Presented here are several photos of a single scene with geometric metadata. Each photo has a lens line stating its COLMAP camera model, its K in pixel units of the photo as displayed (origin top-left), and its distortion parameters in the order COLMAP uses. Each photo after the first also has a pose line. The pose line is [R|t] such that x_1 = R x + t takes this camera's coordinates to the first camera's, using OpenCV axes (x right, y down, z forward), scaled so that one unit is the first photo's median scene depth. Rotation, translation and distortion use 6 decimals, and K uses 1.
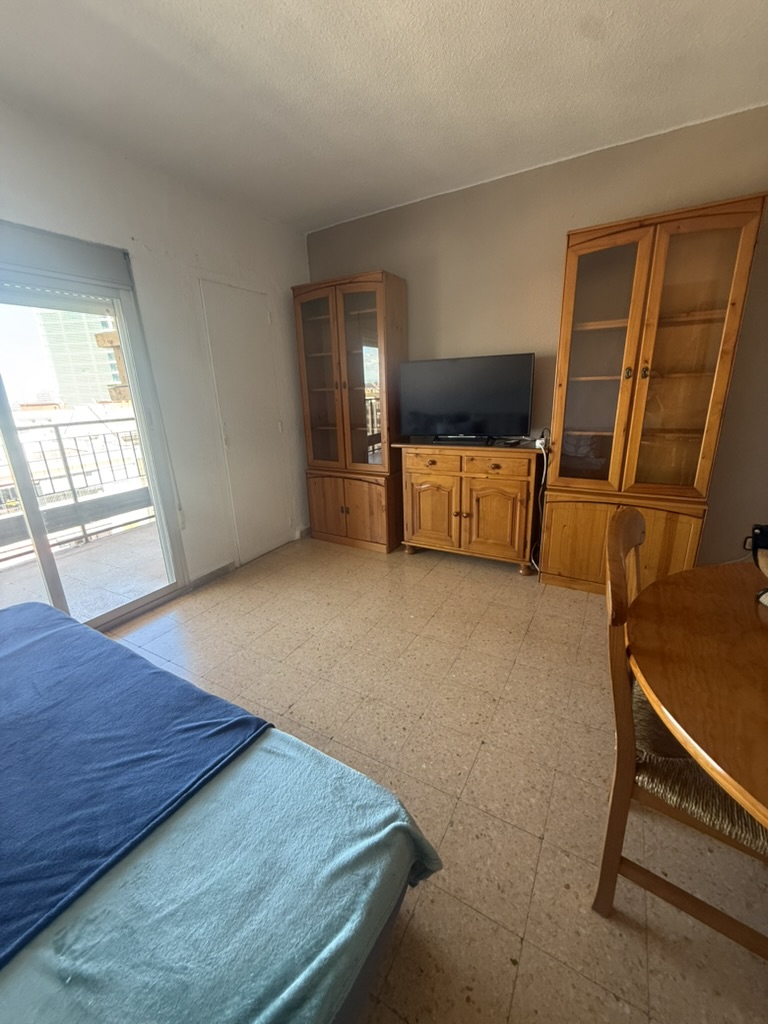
lens RADIAL K [[409.3, 0, 384.5], [0, 409.3, 506.9], [0, 0, 1]] dist [-0.002020, 0.000638]
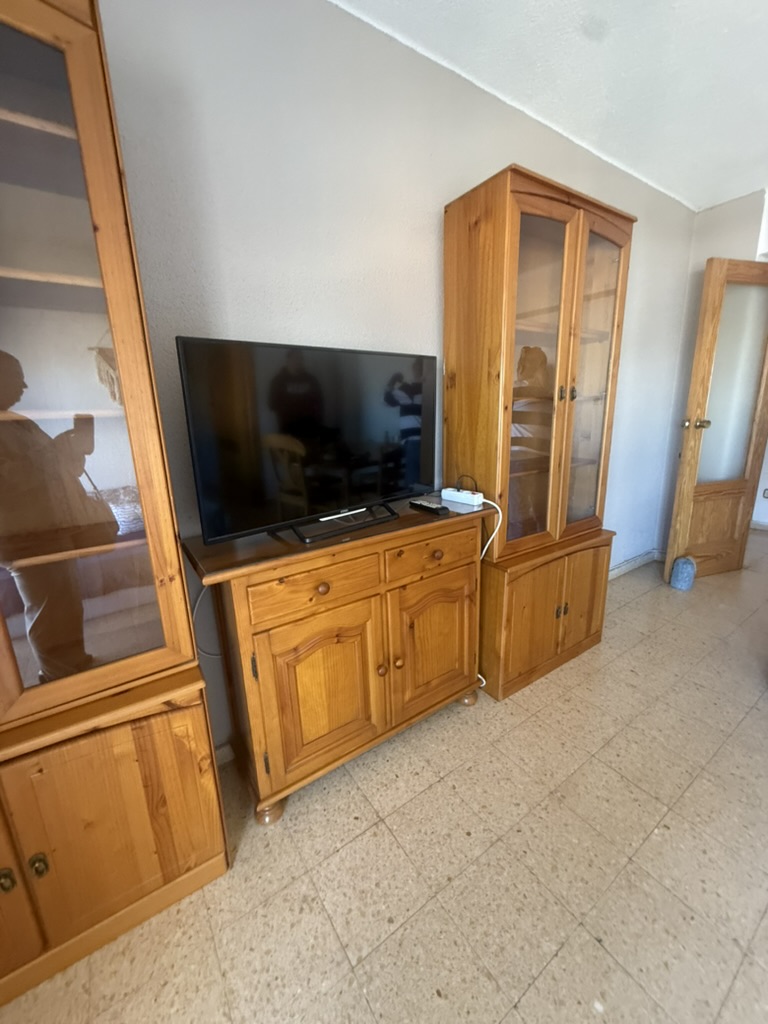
lens RADIAL K [[409.3, 0, 382.0], [0, 409.3, 508.4], [0, 0, 1]] dist [-0.002020, 0.000638]
pose [[0.442789, -0.194508, 0.875274, -0.208359], [0.275861, 0.958389, 0.073424, -0.200651], [-0.853134, 0.208942, 0.478022, 0.731044]]
